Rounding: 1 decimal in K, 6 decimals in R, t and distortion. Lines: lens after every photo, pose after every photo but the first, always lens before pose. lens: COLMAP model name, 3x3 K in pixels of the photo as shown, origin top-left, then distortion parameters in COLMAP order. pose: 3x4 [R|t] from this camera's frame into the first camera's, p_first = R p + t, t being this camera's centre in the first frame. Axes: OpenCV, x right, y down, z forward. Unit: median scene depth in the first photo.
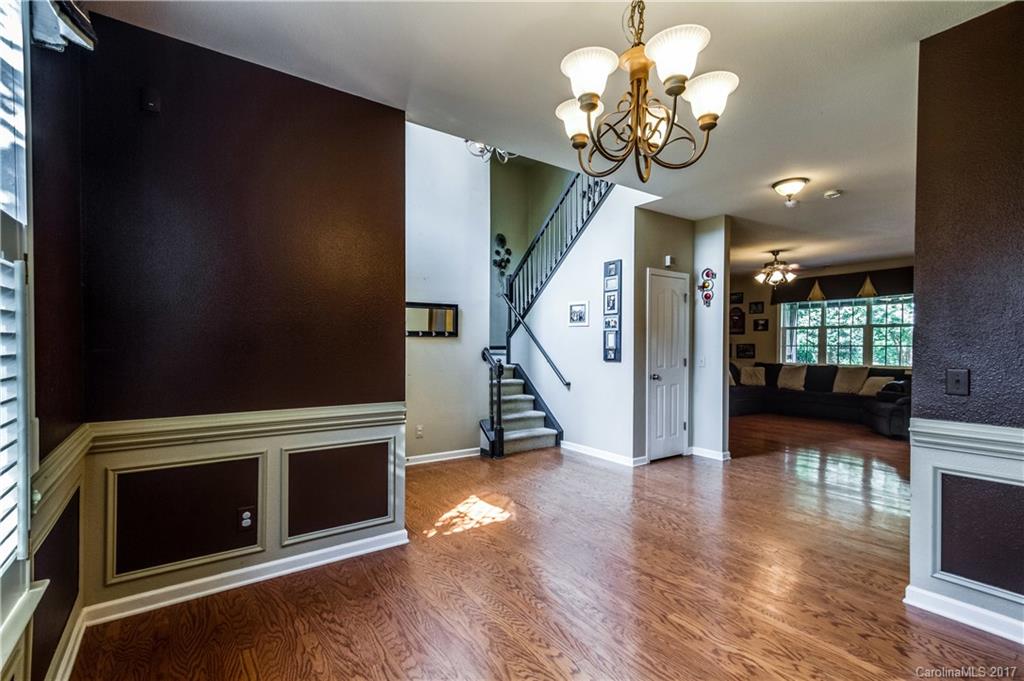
lens RADIAL K [[483.2, 0, 517.9], [0, 483.2, 344.8], [0, 0, 1]] dist [-0.001589, -0.000036]
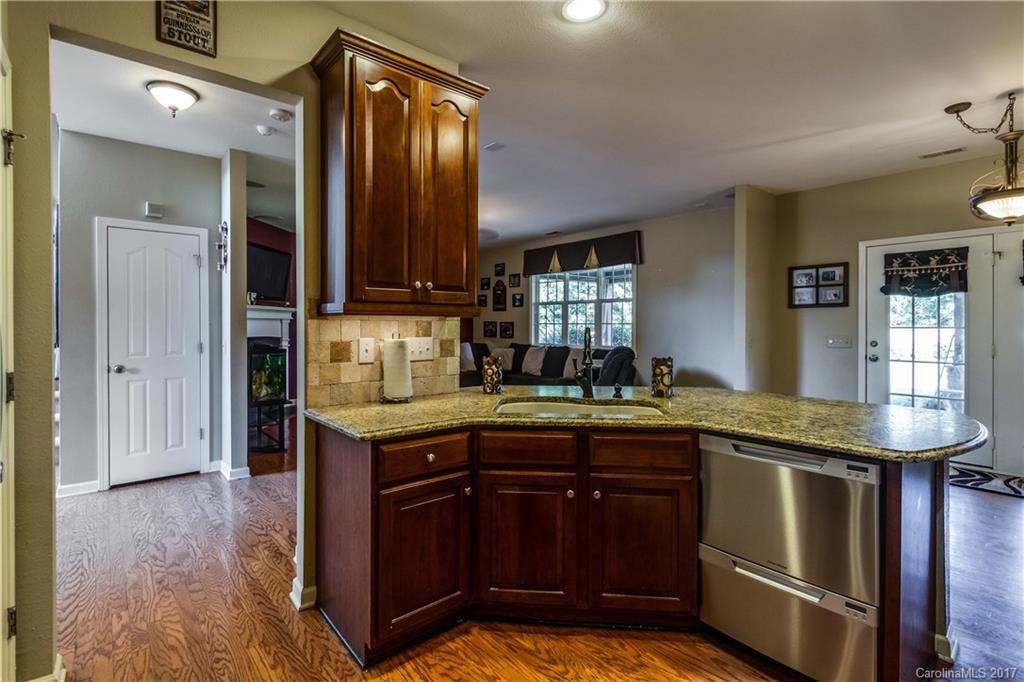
lens RADIAL K [[495.6, 0, 542.5], [0, 495.6, 323.9], [0, 0, 1]] dist [-0.011605, -0.000085]
pose [[0.991468, -0.005160, 0.130251, 0.779643], [0.004943, 0.999986, 0.001990, 0.000889], [-0.130259, -0.001329, 0.991479, 0.182868]]
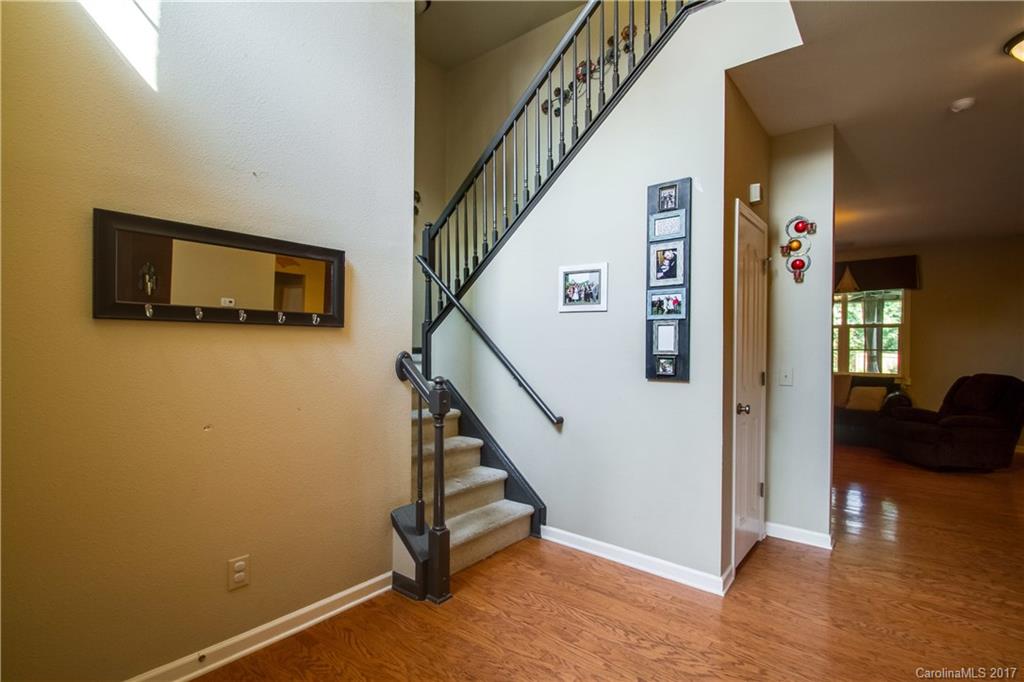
lens RADIAL K [[483.2, 0, 517.9], [0, 483.2, 345.3], [0, 0, 1]] dist [-0.001589, -0.000036]
pose [[0.962105, 0.006520, 0.272601, -0.087843], [-0.006011, 0.999978, -0.002705, 0.000208], [-0.272612, 0.000964, 0.962123, 0.521035]]
